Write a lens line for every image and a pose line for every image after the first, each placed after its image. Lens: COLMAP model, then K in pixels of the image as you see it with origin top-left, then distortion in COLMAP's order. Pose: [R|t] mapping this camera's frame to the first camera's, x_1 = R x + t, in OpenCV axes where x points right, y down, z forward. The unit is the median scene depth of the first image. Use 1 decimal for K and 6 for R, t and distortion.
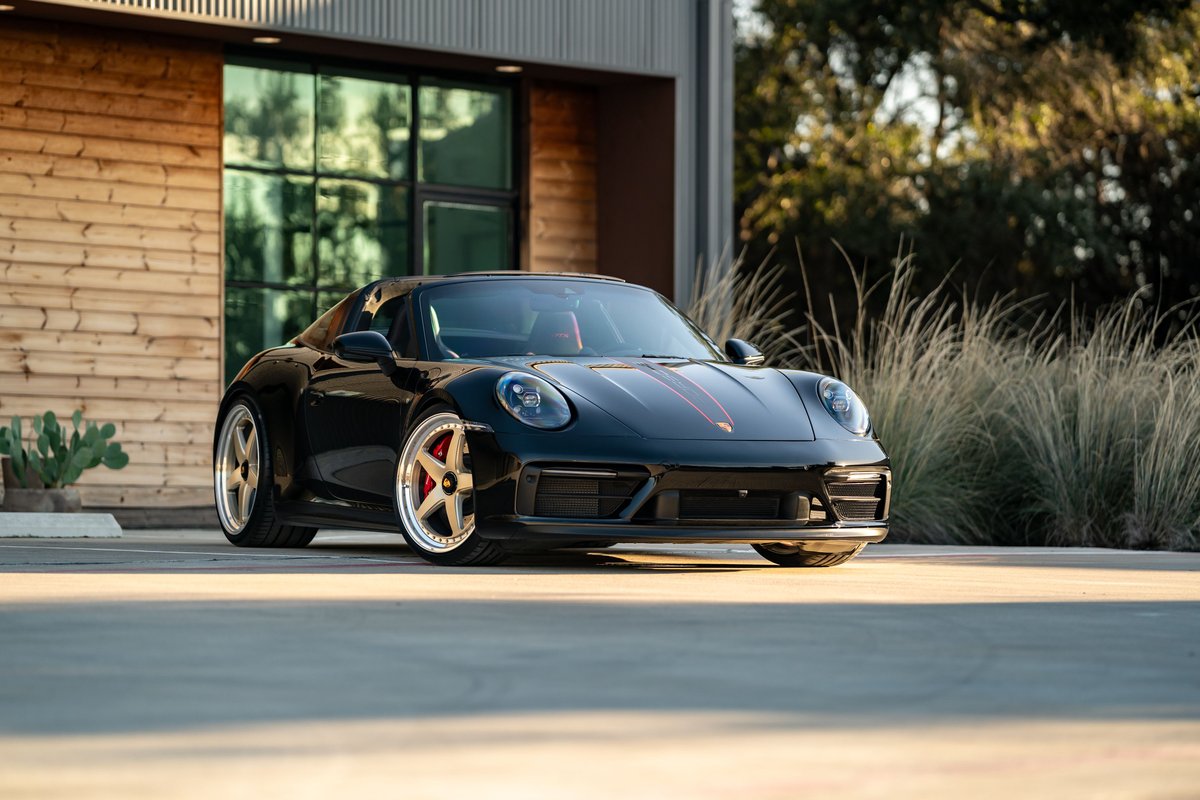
lens RADIAL K [[4499.2, 0, 600.0], [0, 4499.2, 400.0], [0, 0, 1]] dist [0.443277, 0.639985]
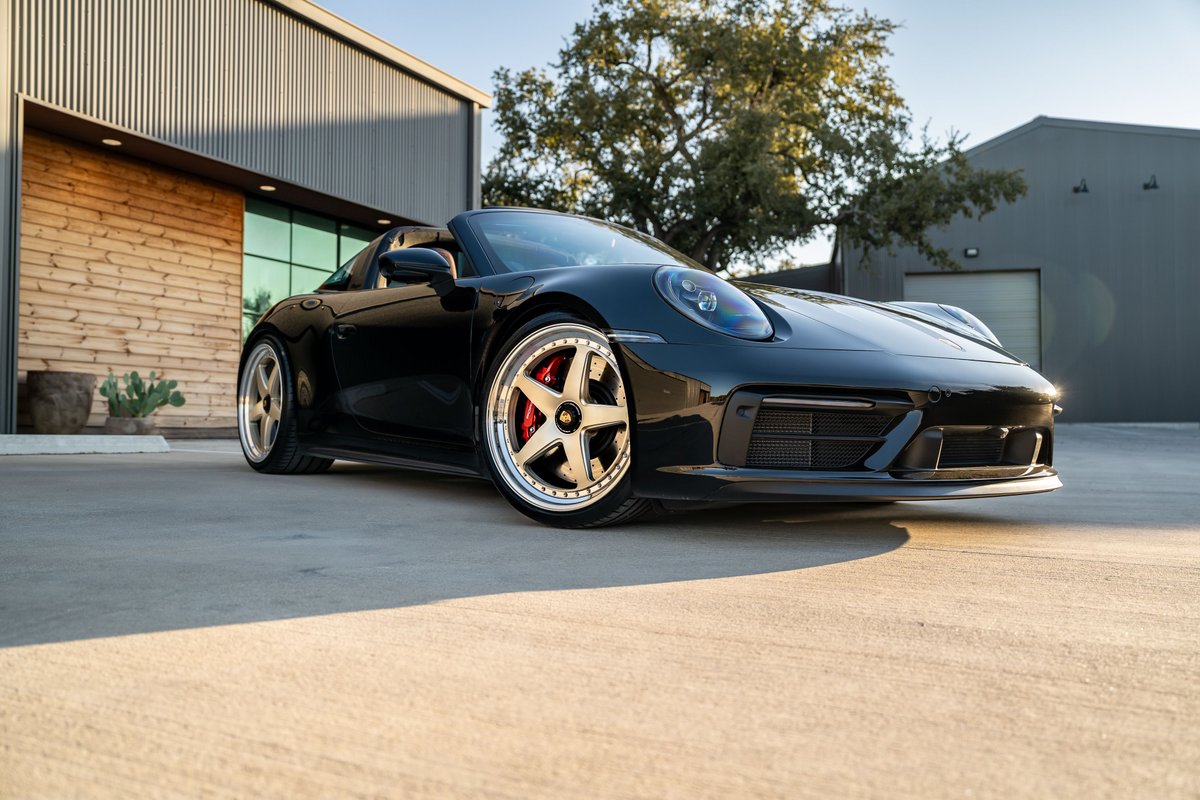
lens RADIAL K [[1008.1, 0, 600.0], [0, 1008.1, 400.0], [0, 0, 1]] dist [-0.039414, 0.074985]
pose [[0.965701, 0.009526, 0.259481, -0.051360], [-0.010134, 0.999948, 0.001005, 0.010971], [-0.259458, -0.003600, 0.965748, 0.597144]]
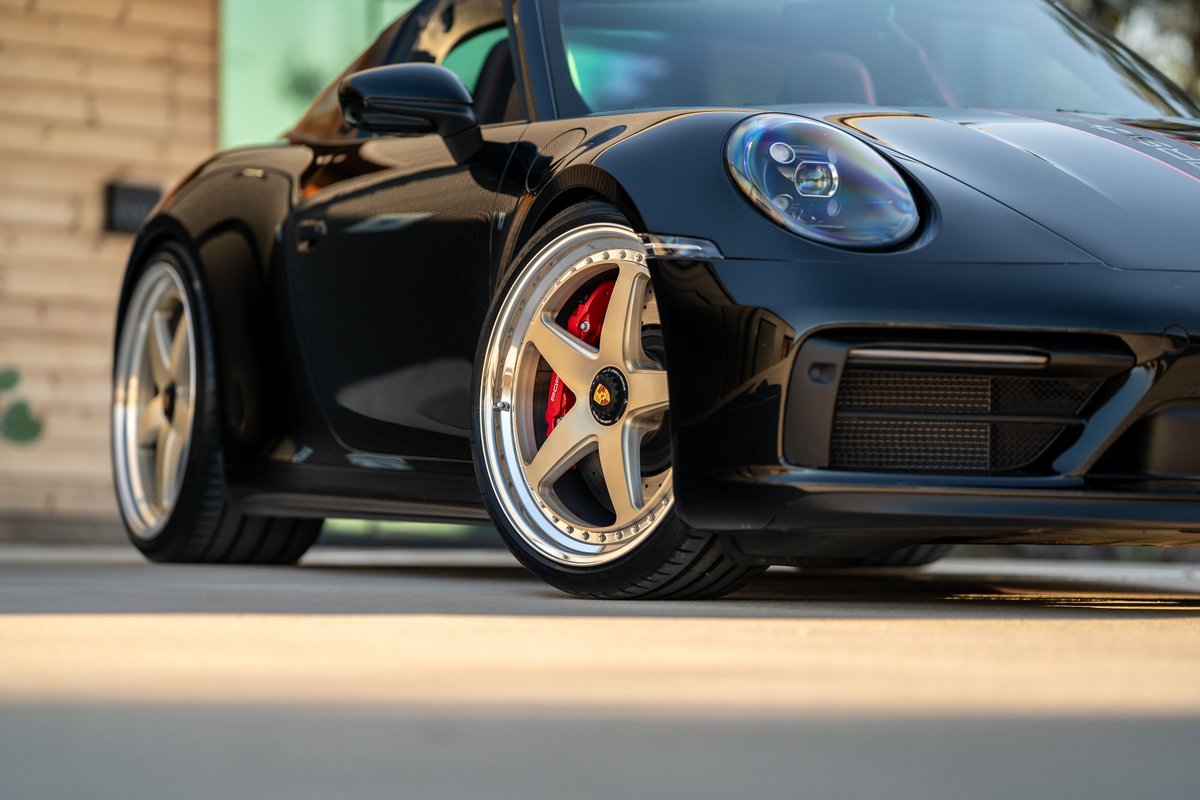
lens RADIAL K [[4499.2, 0, 600.0], [0, 4499.2, 400.0], [0, 0, 1]] dist [0.443277, 0.639985]
pose [[0.999627, 0.000436, -0.027294, -0.016484], [-0.000781, 0.999920, -0.012610, 0.017142], [0.027287, 0.012627, 0.999548, 0.423301]]
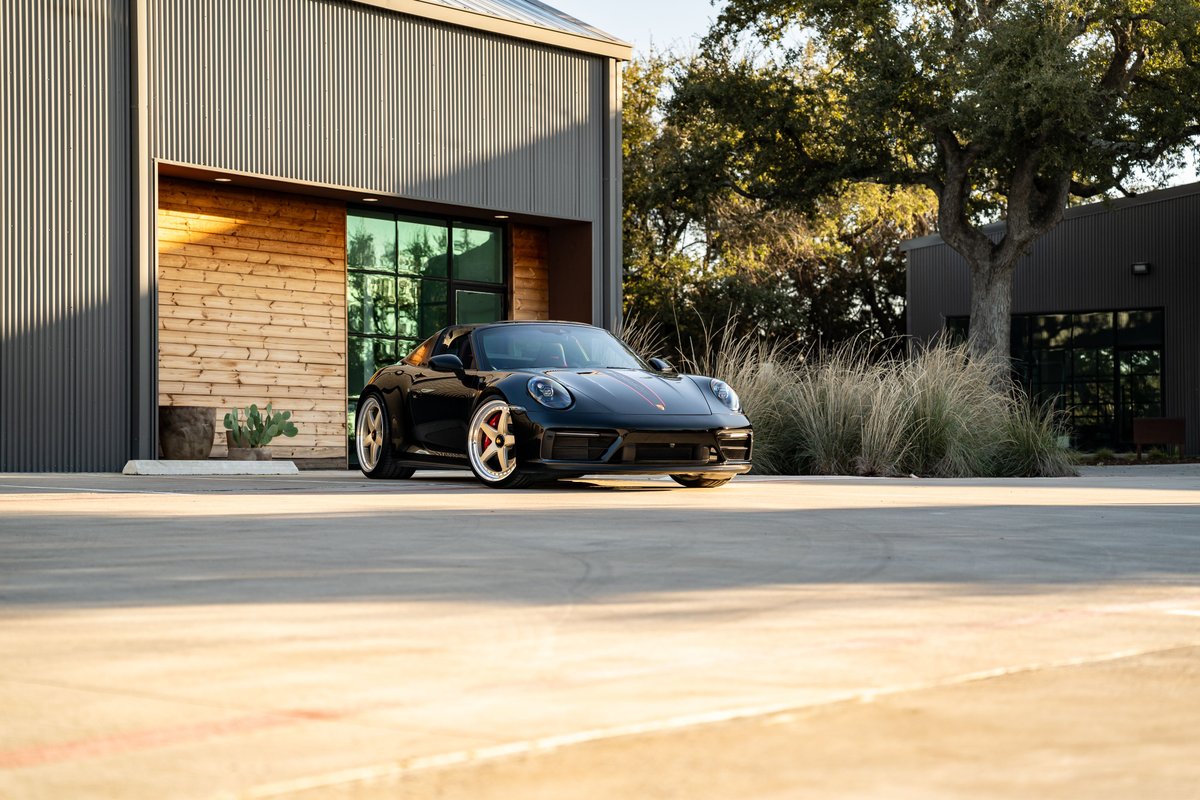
lens RADIAL K [[2264.0, 0, 600.0], [0, 2264.0, 400.0], [0, 0, 1]] dist [0.404627, -0.067999]
pose [[0.999120, -0.006657, 0.041415, -0.022080], [0.006739, 0.999976, -0.001852, 0.003281], [-0.041402, 0.002130, 0.999140, 0.091269]]
